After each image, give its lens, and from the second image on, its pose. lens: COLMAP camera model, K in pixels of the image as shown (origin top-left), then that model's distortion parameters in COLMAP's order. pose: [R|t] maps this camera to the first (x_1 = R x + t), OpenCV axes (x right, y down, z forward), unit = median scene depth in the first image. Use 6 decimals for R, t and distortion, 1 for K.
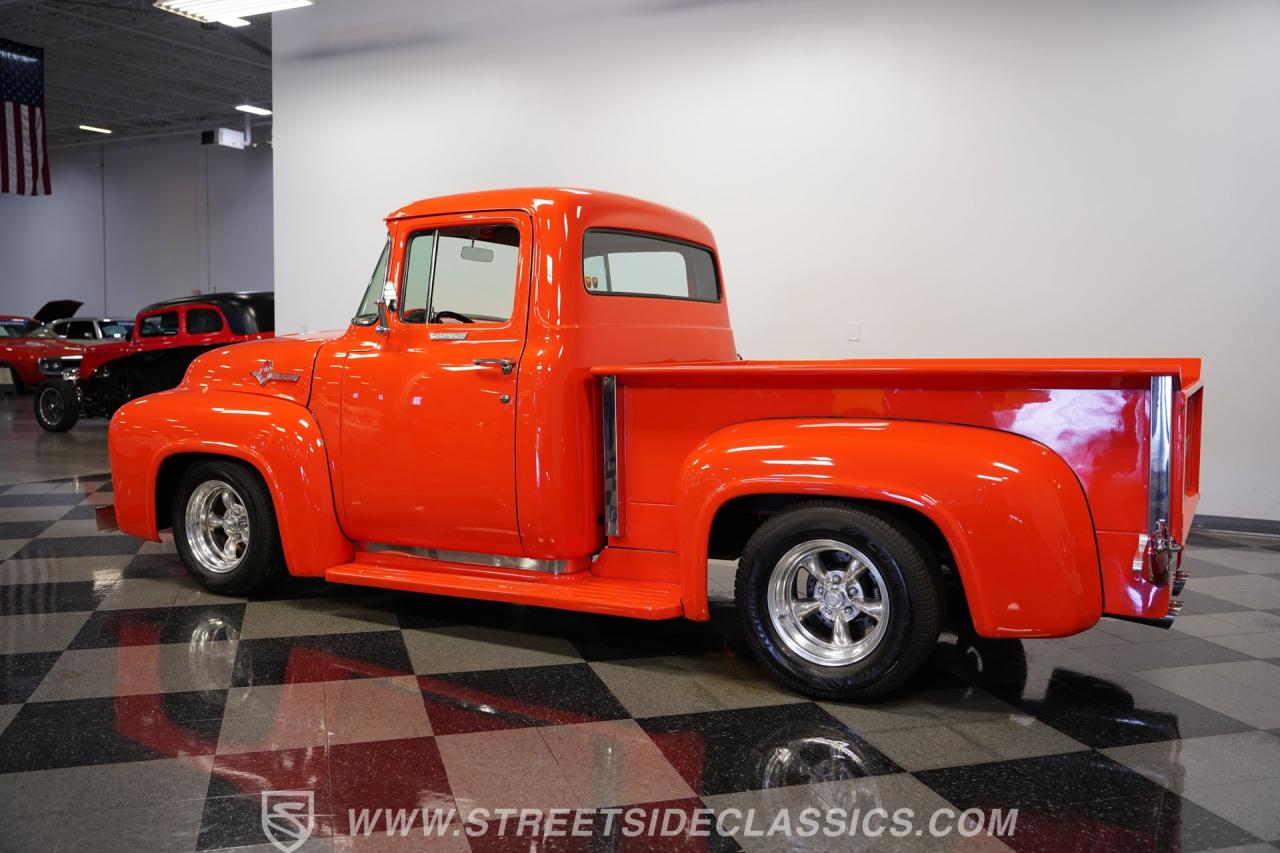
lens RADIAL K [[1099.2, 0, 637.1], [0, 1099.2, 406.0], [0, 0, 1]] dist [-0.006452, -0.003863]
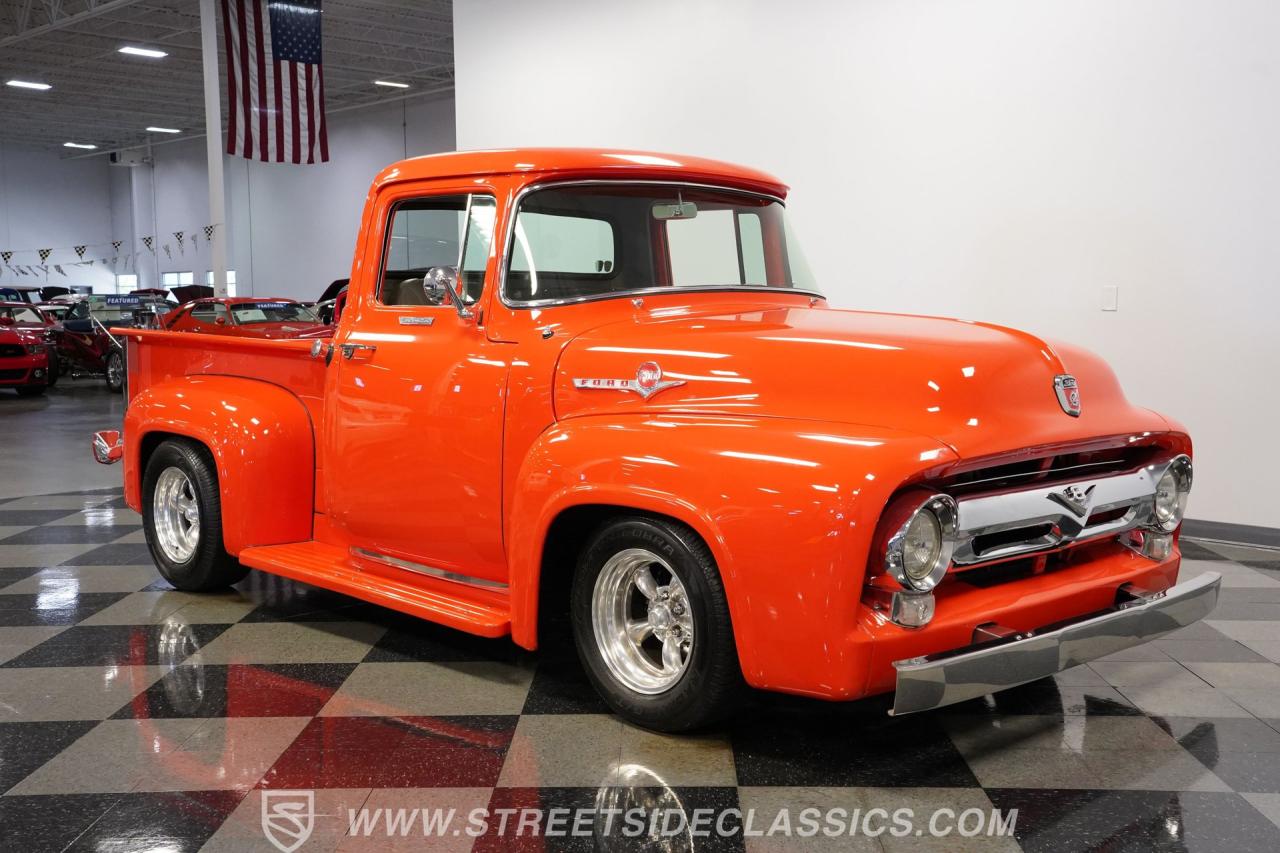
lens RADIAL K [[1343.0, 0, 717.5], [0, 1343.0, 525.3], [0, 0, 1]] dist [-0.063445, 0.004735]
pose [[0.968530, 0.030262, -0.247049, 0.380708], [-0.007413, 0.995648, 0.092899, 0.004790], [0.248785, -0.088145, 0.964539, 0.006700]]
